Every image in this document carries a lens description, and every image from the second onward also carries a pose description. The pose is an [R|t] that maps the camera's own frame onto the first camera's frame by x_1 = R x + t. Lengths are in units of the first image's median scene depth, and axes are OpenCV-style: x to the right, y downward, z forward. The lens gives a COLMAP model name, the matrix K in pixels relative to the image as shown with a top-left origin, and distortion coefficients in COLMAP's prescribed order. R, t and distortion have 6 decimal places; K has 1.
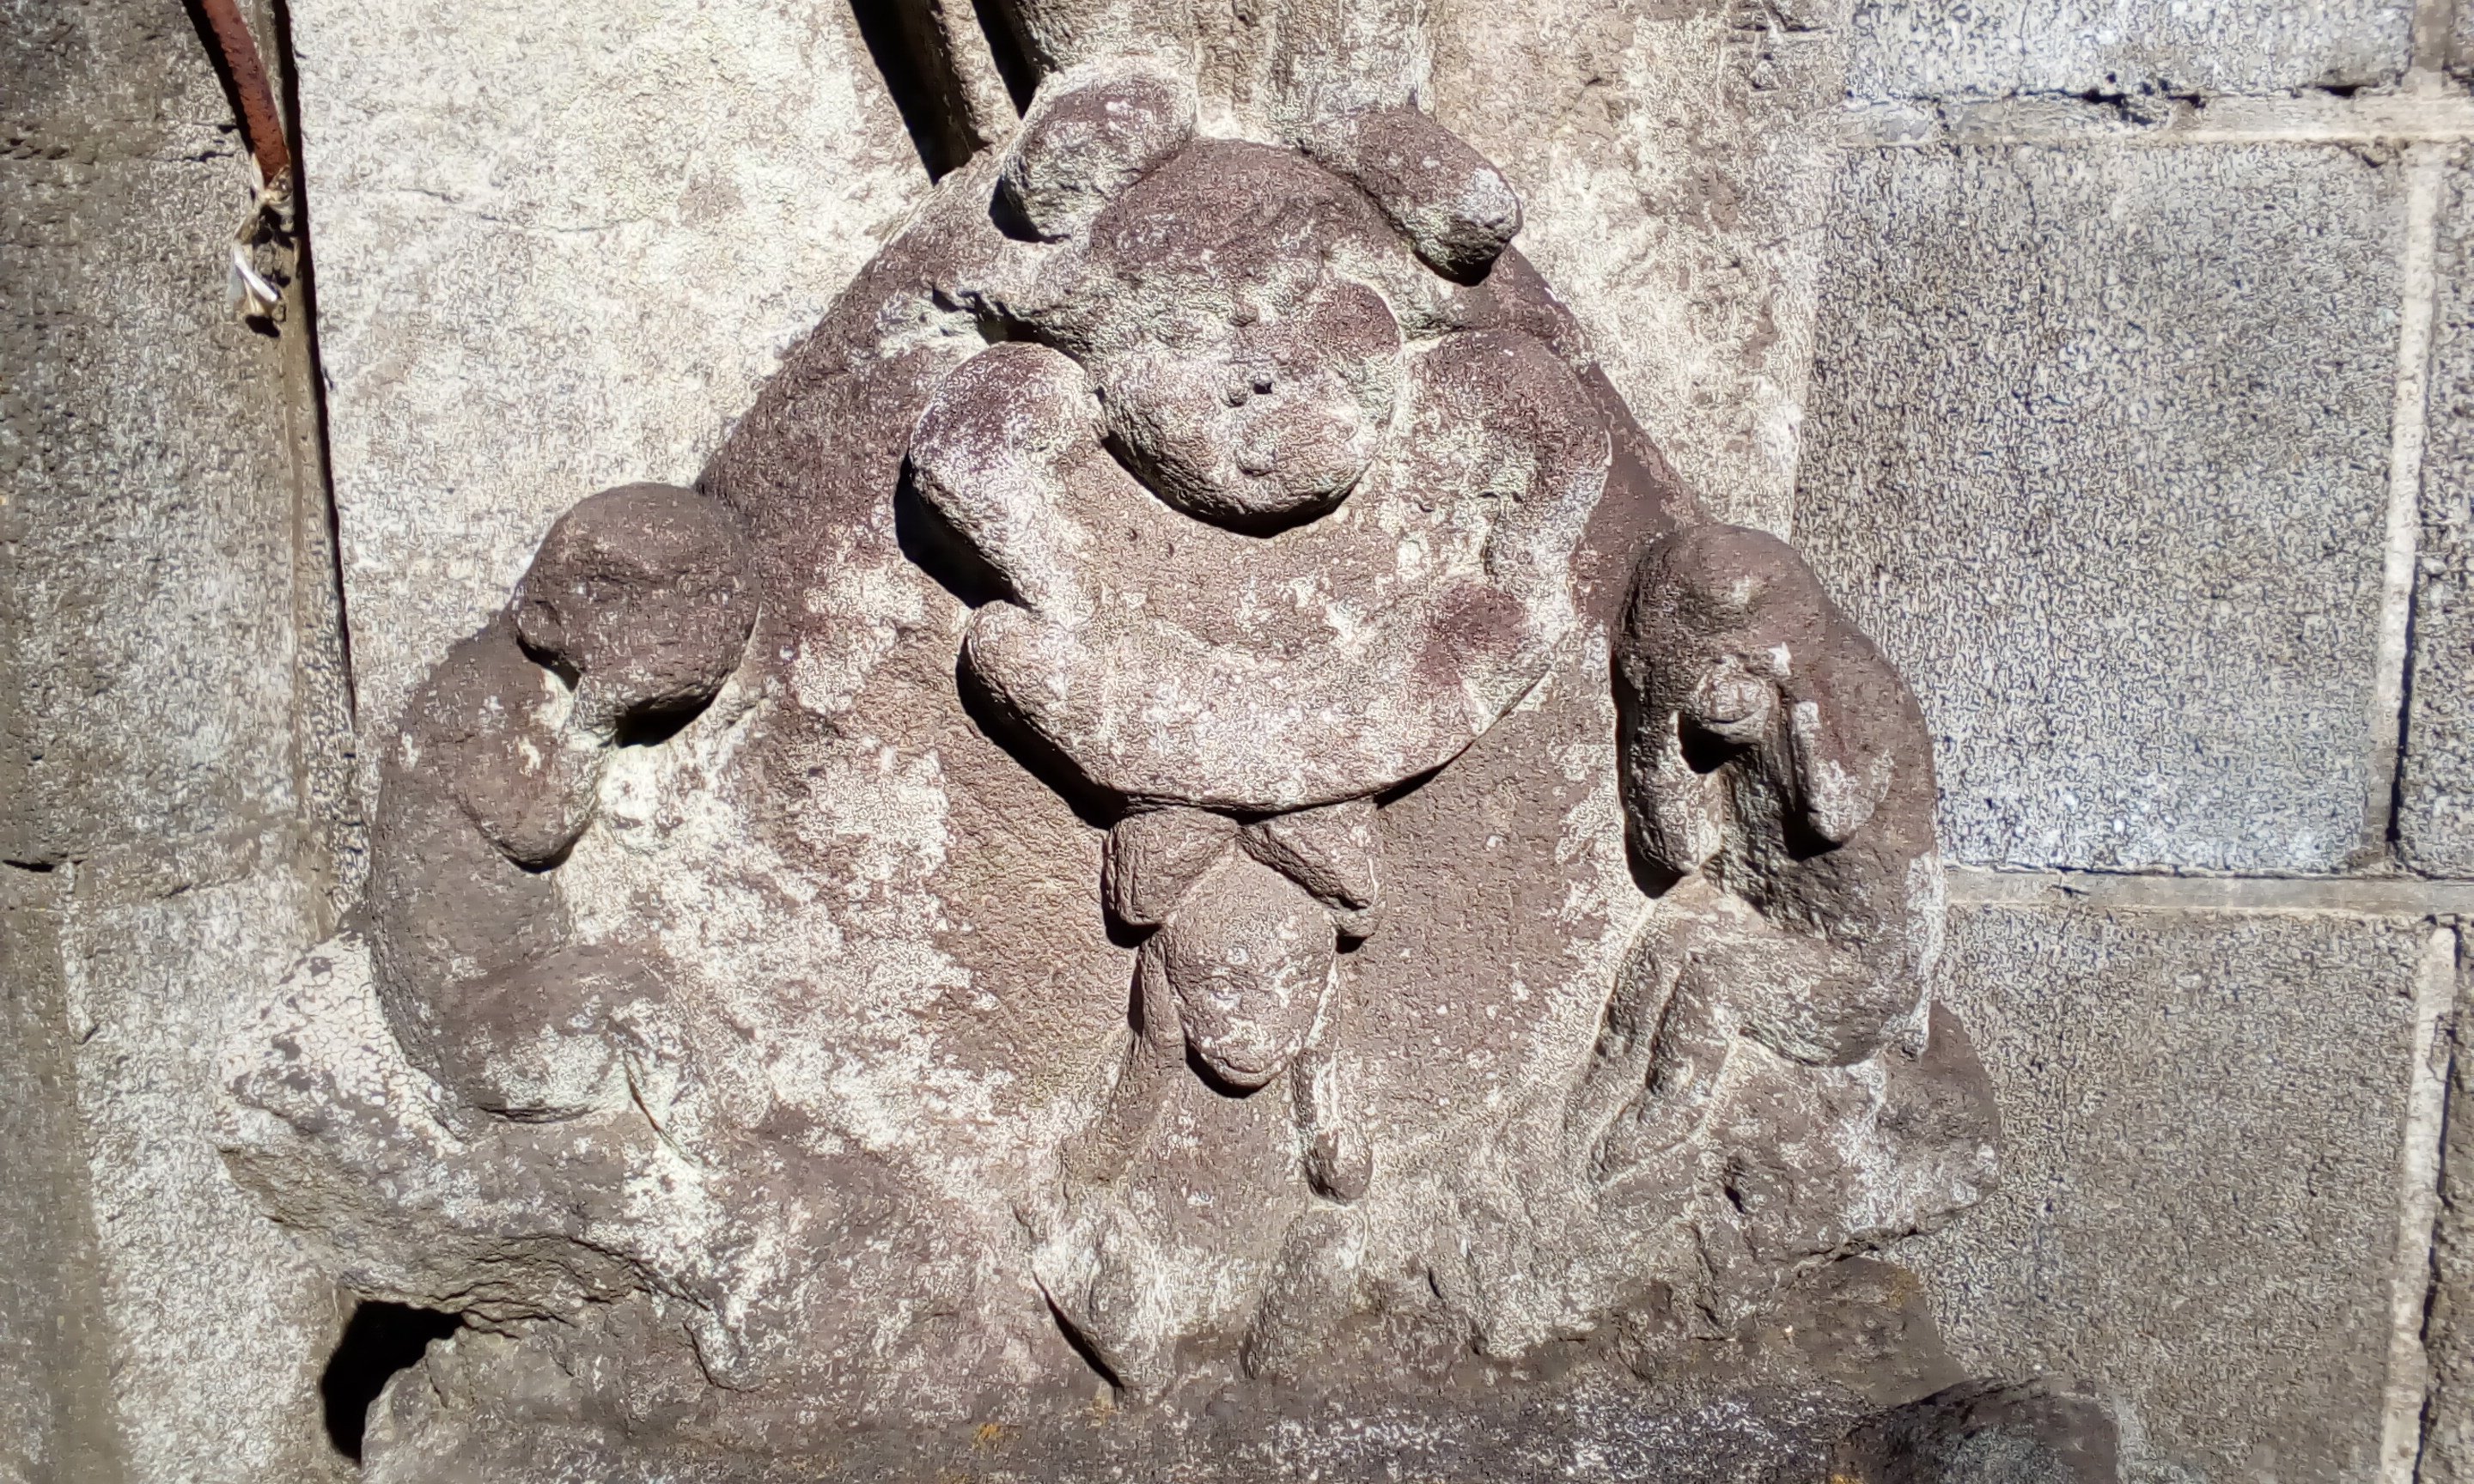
lens RADIAL K [[2308.8, 0, 1225.7], [0, 2308.8, 736.9], [0, 0, 1]] dist [0.015208, 0.000000]
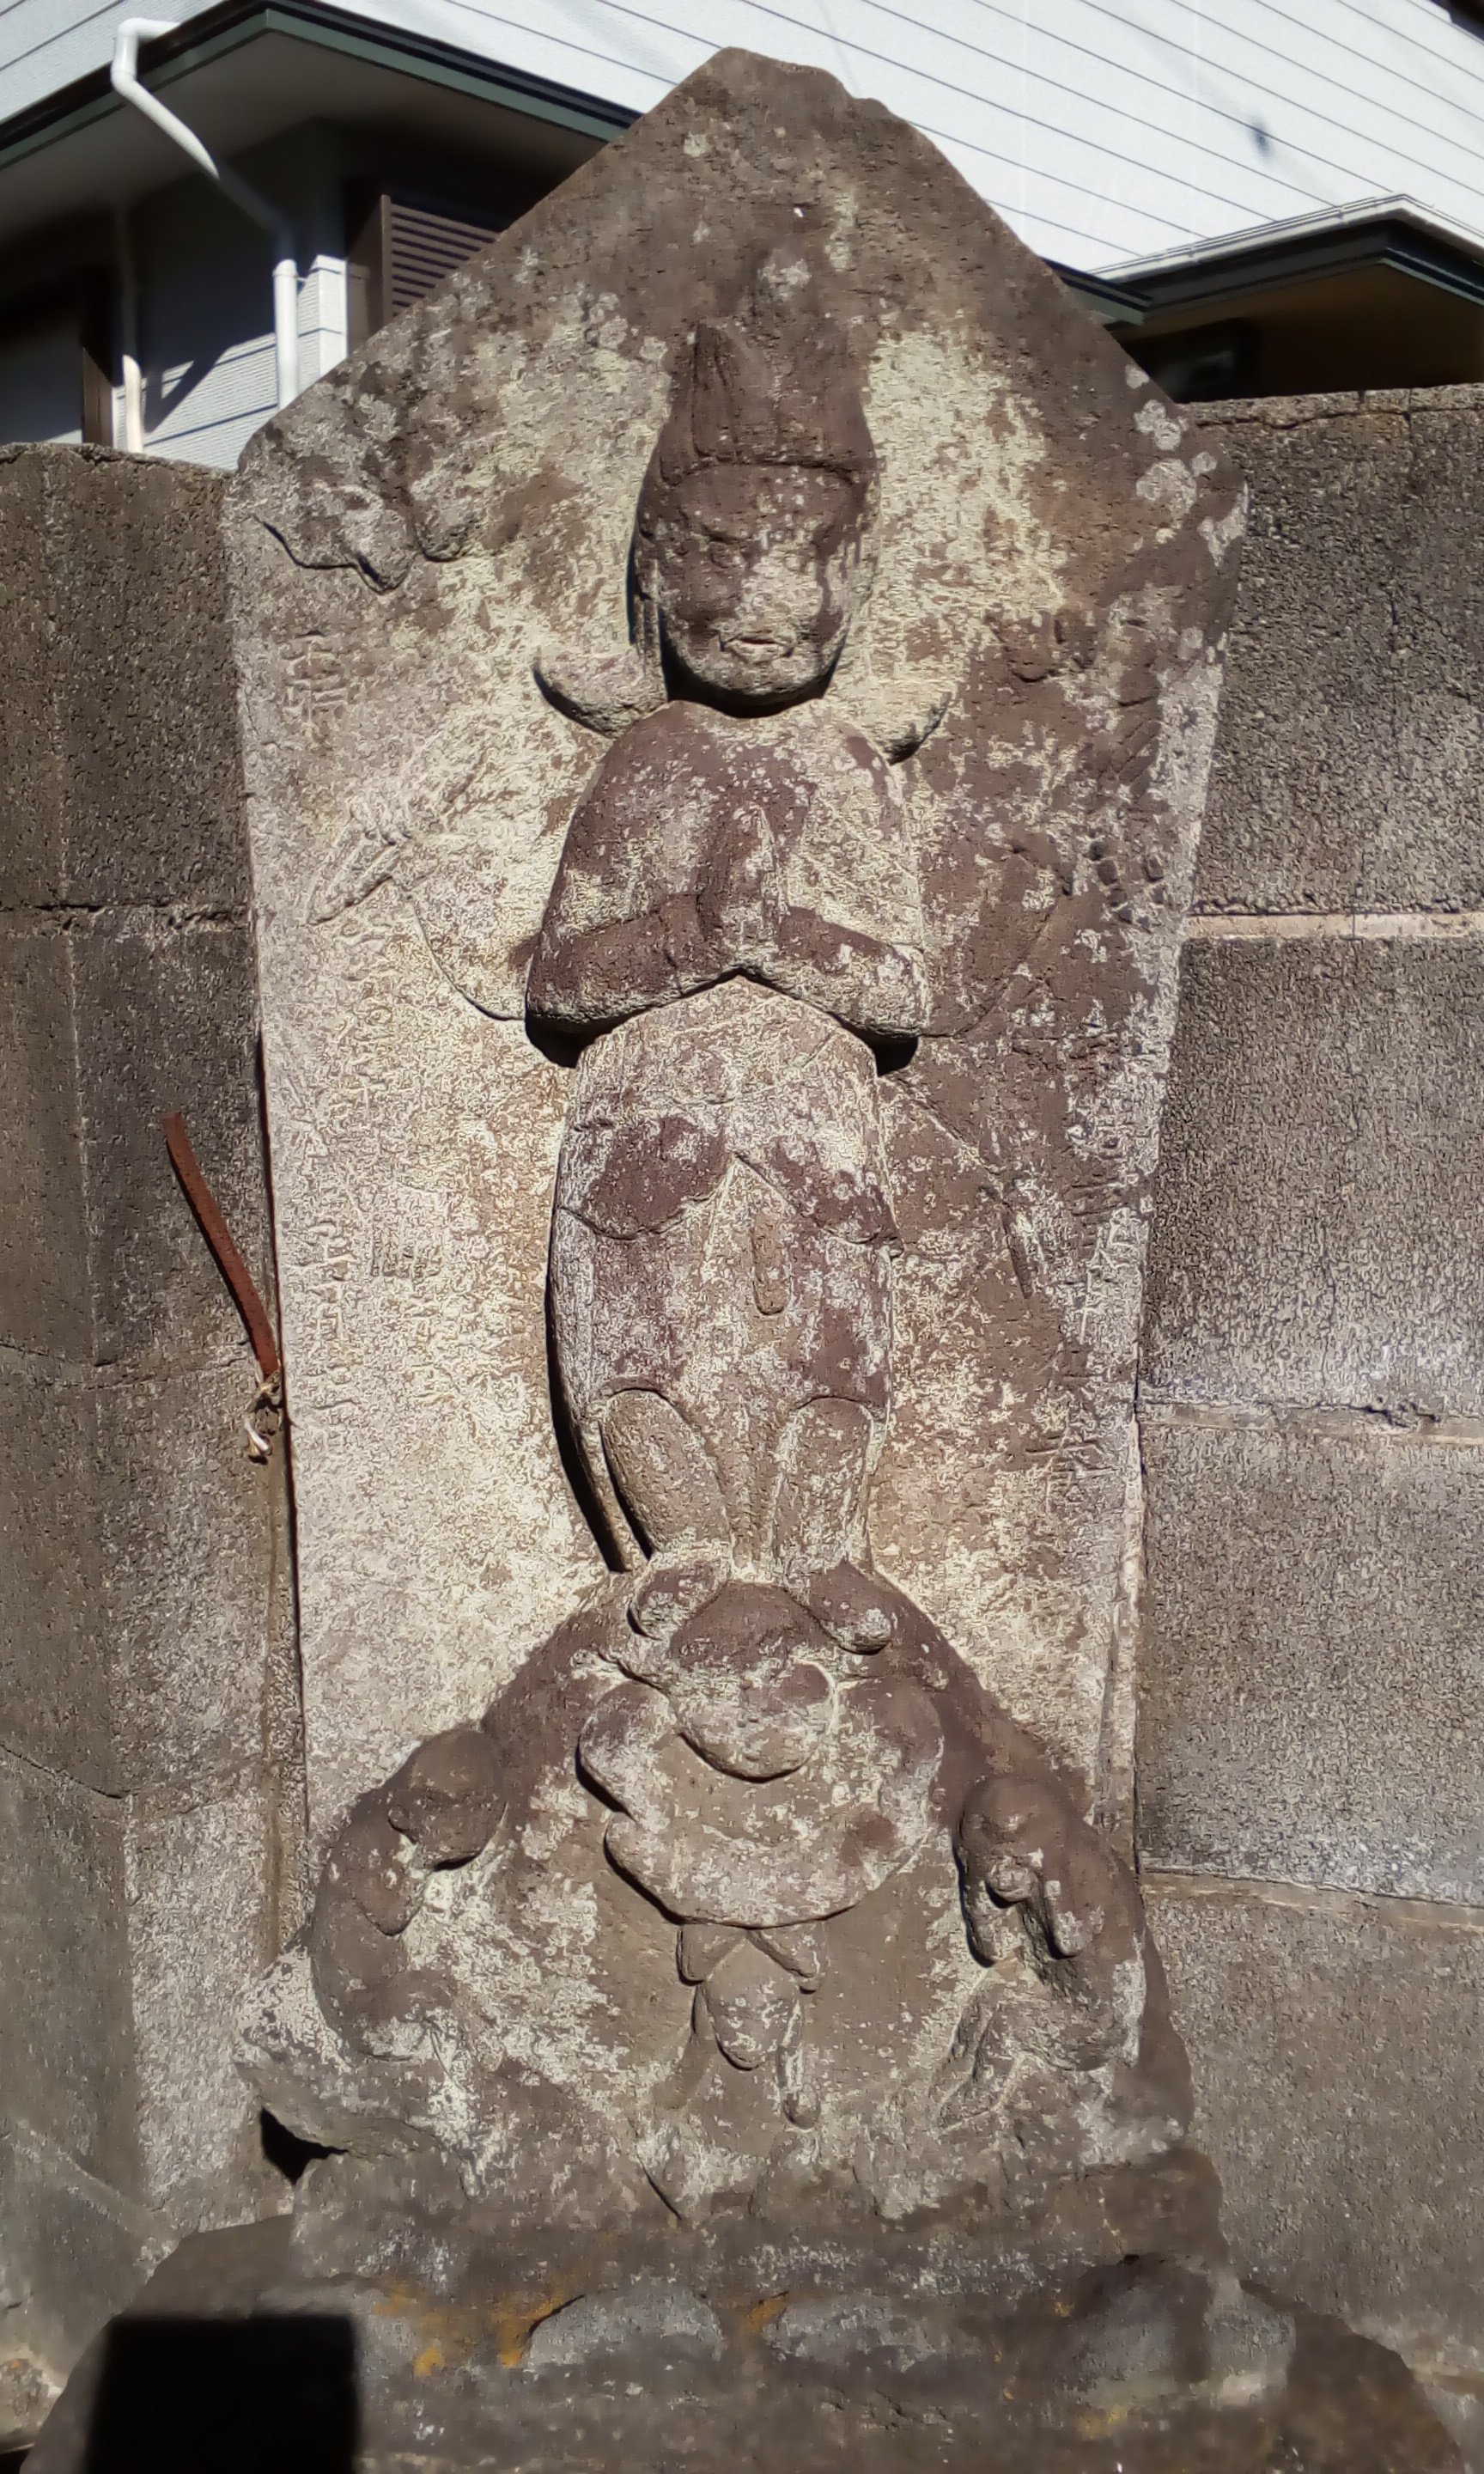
lens RADIAL K [[2308.8, 0, 762.0], [0, 2308.8, 1241.0], [0, 0, 1]] dist [0.015208, 0.000000]
pose [[0.987866, 0.027400, -0.152871, 0.285571], [-0.035180, 0.998207, -0.048420, -0.423593], [0.151270, 0.053211, 0.987059, -0.891227]]
